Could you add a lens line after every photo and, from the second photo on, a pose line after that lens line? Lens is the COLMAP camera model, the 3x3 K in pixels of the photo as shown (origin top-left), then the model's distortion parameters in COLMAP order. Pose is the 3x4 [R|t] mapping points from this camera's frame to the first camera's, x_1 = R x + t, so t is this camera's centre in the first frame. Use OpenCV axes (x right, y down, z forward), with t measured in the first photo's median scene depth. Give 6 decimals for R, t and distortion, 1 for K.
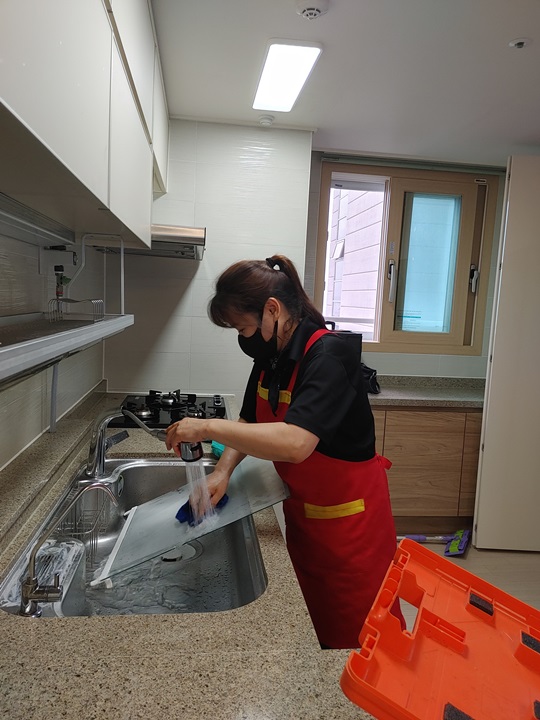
lens RADIAL K [[524.7, 0, 273.2], [0, 524.7, 356.6], [0, 0, 1]] dist [0.097329, -0.090629]
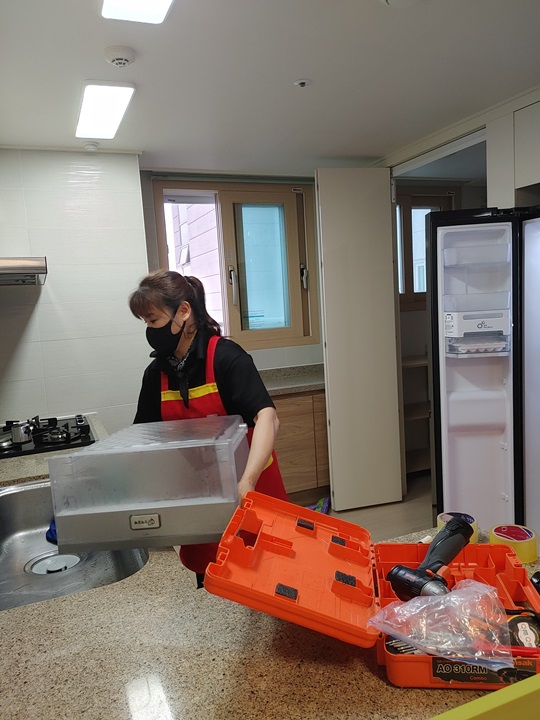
lens RADIAL K [[540.2, 0, 269.1], [0, 540.2, 358.1], [0, 0, 1]] dist [0.081827, -0.109600]
pose [[0.960181, -0.134300, 0.244981, 0.003385], [0.135734, 0.990683, 0.011101, 0.002146], [-0.244190, 0.022593, 0.969464, -0.106968]]
